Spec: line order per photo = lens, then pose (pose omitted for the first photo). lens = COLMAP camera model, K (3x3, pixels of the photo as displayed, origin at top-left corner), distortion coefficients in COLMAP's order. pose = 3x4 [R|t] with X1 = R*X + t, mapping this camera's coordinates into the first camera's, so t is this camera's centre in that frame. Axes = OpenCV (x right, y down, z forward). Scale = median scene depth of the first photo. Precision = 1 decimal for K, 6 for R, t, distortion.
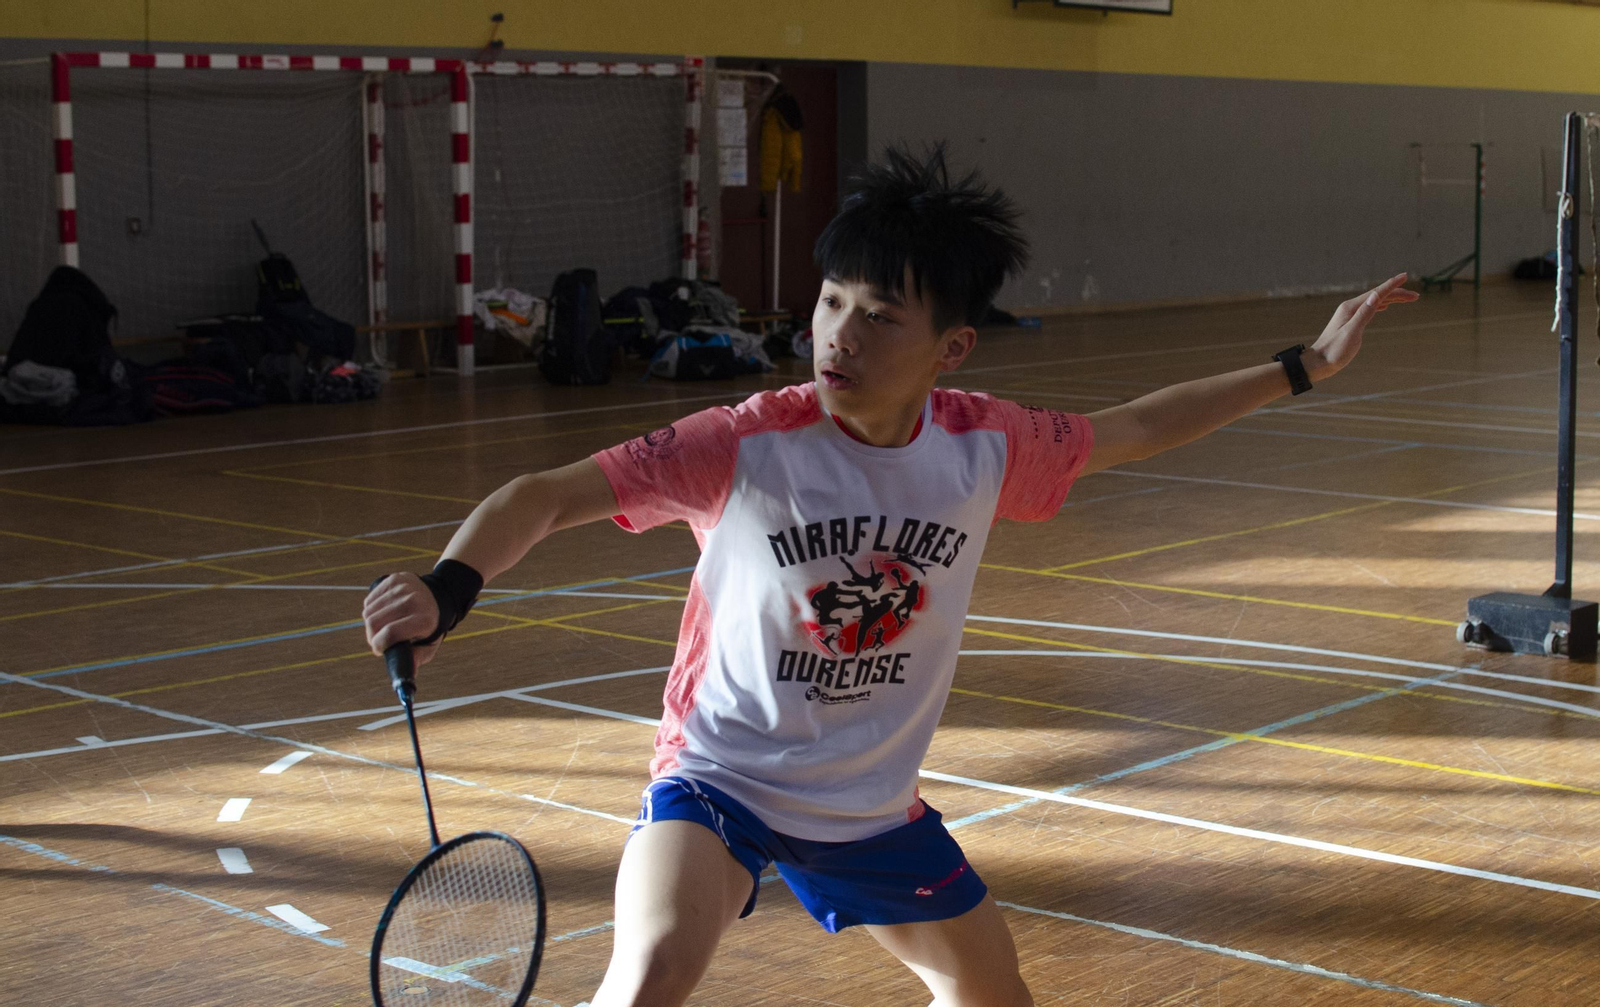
lens RADIAL K [[2806.7, 0, 800.9], [0, 2806.7, 513.4], [0, 0, 1]] dist [-0.175727, 0.000000]
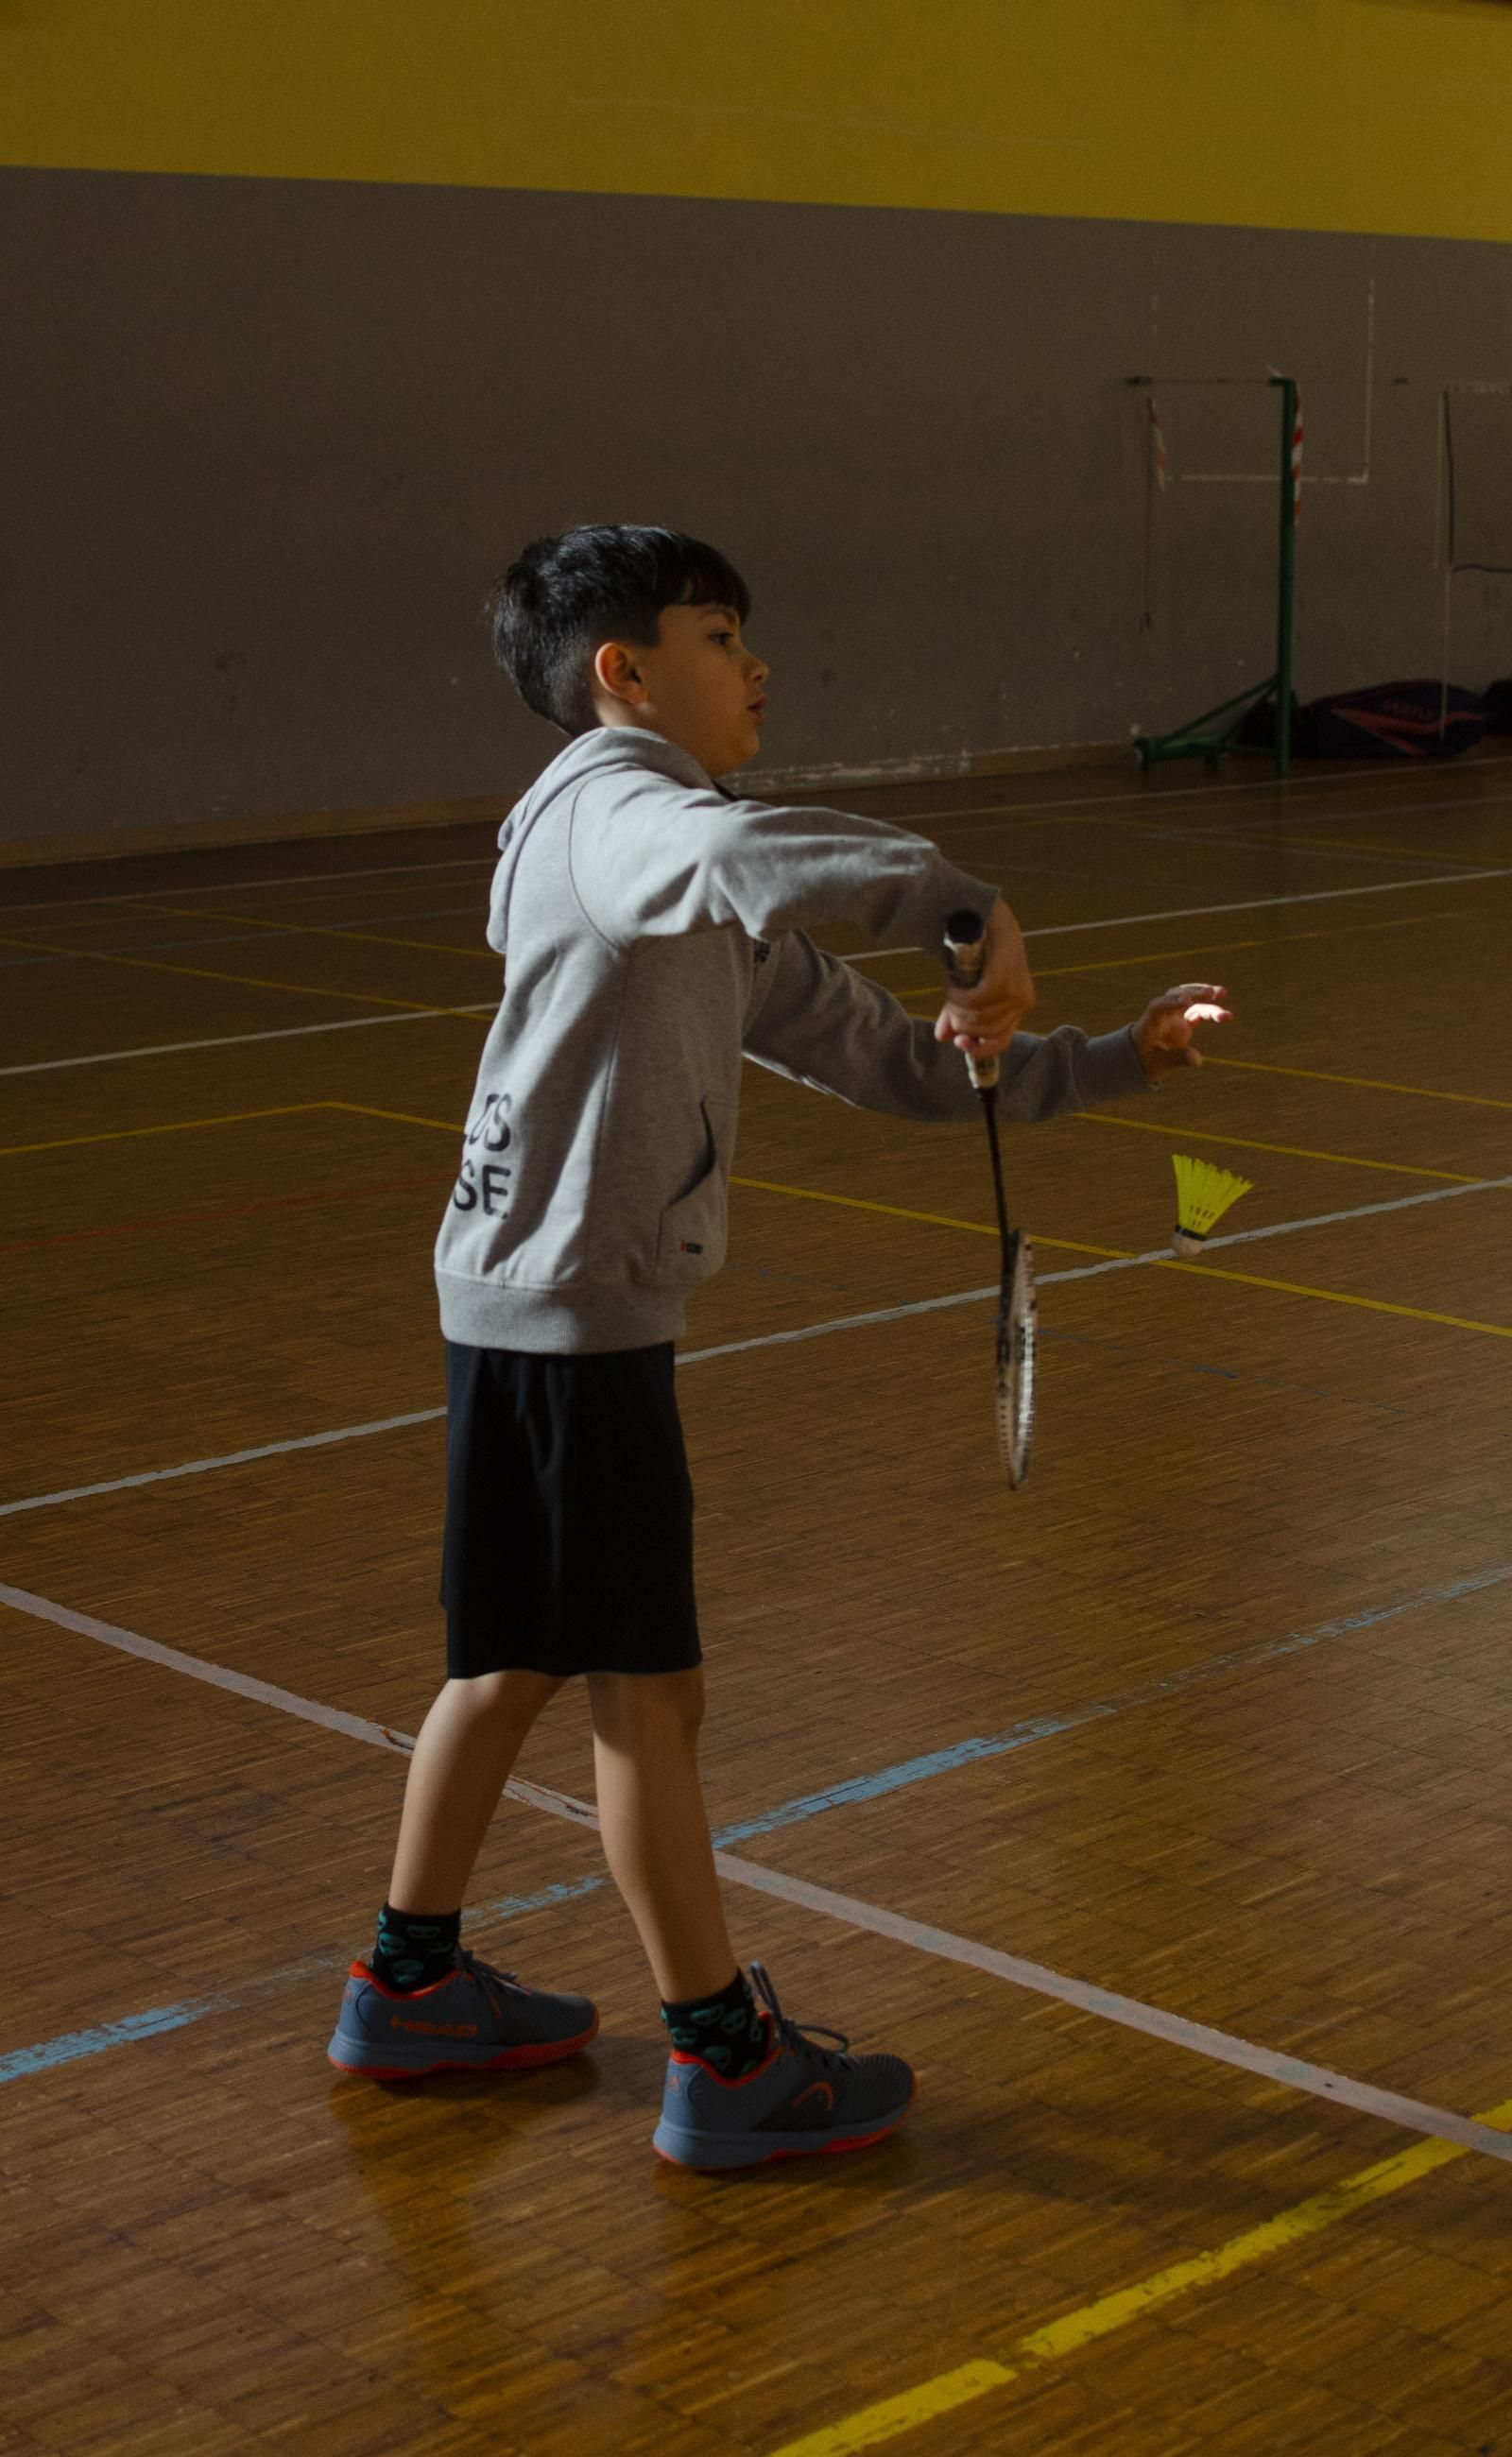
lens RADIAL K [[4127.7, 0, 750.9], [0, 4127.7, 1221.3], [0, 0, 1]] dist [-0.179673, 0.000000]
pose [[0.997250, 0.024163, -0.070063, 0.214498], [-0.019141, 0.997258, 0.071489, -0.059536], [0.071598, -0.069952, 0.994978, 0.449931]]
